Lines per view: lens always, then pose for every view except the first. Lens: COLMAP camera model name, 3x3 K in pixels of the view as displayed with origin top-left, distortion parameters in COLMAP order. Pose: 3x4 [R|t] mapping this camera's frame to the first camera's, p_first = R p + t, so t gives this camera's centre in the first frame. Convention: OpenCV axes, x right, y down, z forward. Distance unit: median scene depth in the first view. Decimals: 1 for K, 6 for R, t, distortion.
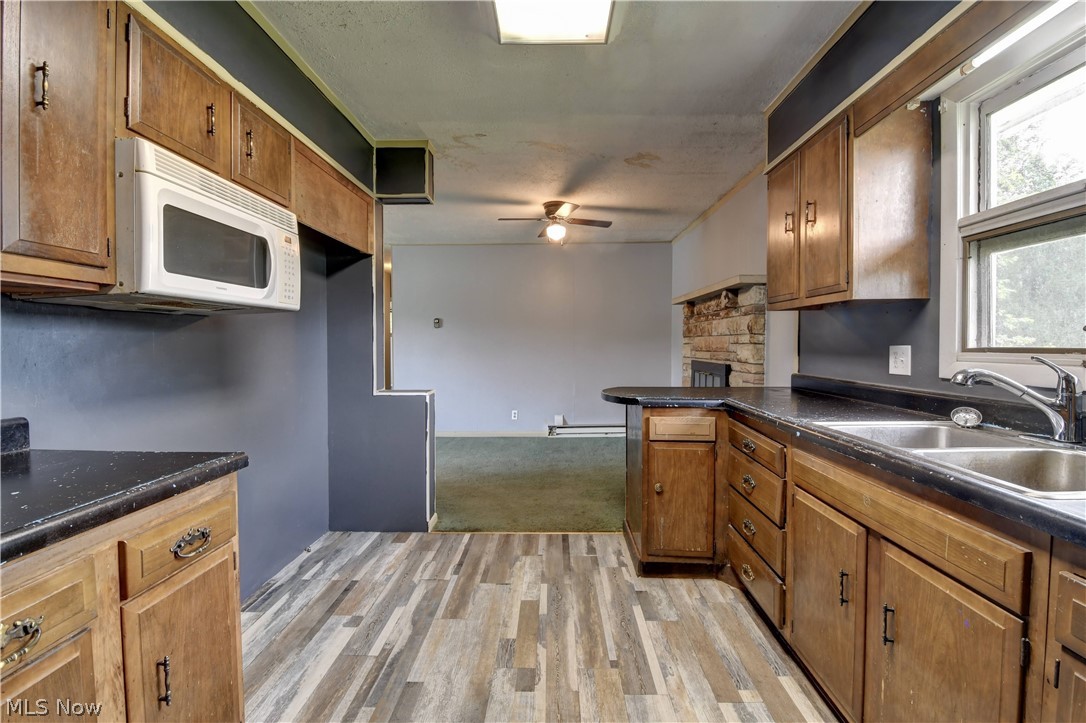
lens RADIAL K [[474.0, 0, 547.3], [0, 474.0, 357.1], [0, 0, 1]] dist [-0.006218, -0.006577]
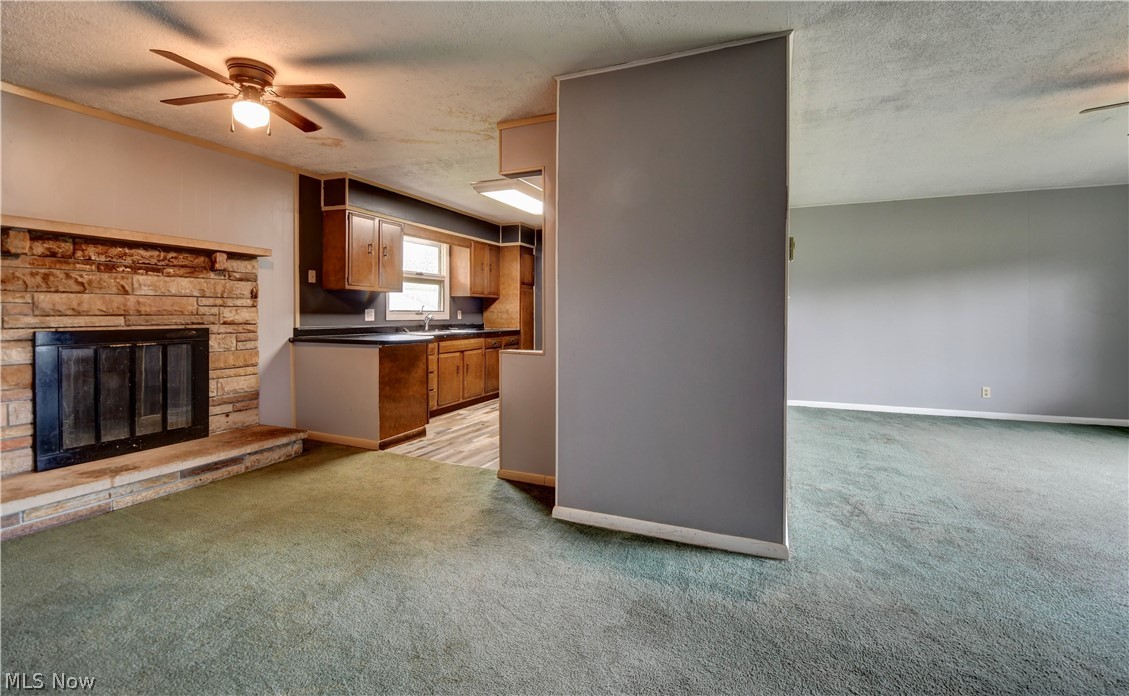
lens RADIAL K [[492.3, 0, 580.1], [0, 492.3, 316.2], [0, 0, 1]] dist [-0.026575, -0.005050]
pose [[-0.934159, -0.002689, 0.356846, -1.208044], [0.008581, 0.999513, 0.029997, -0.055663], [-0.356753, 0.031084, -0.933682, 2.964058]]
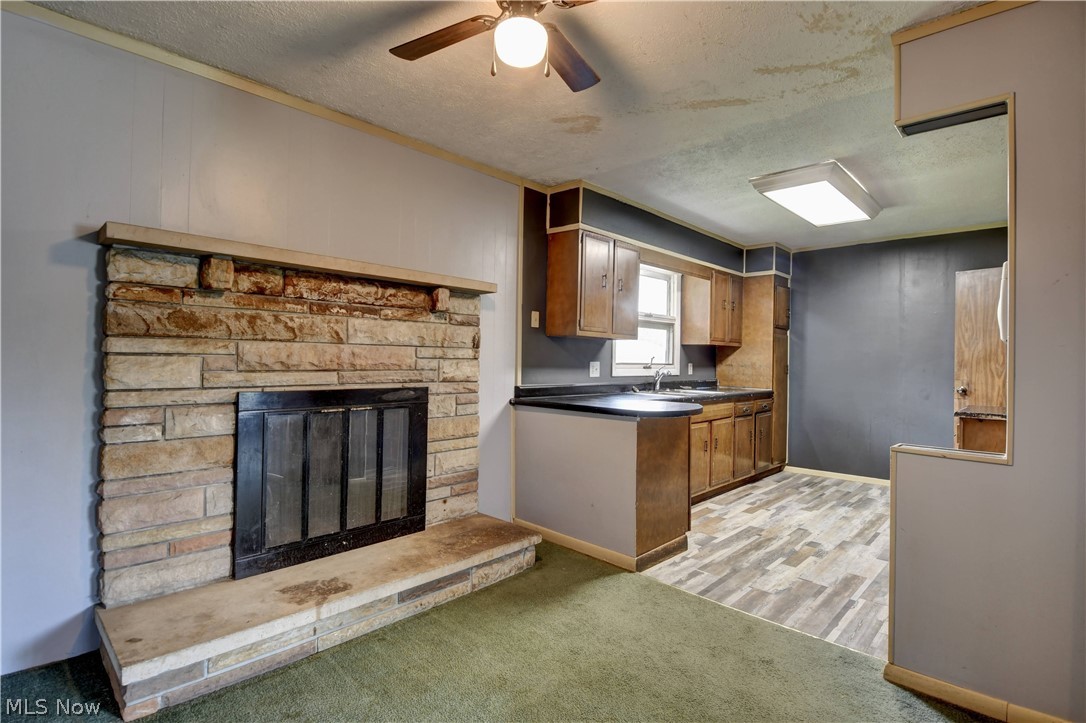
lens RADIAL K [[527.0, 0, 540.1], [0, 527.0, 357.9], [0, 0, 1]] dist [0.003215, -0.014127]
pose [[-0.734562, -0.008930, 0.678482, -0.539989], [0.003132, 0.999858, 0.016550, -0.075690], [-0.678534, 0.014282, -0.734430, 2.666957]]
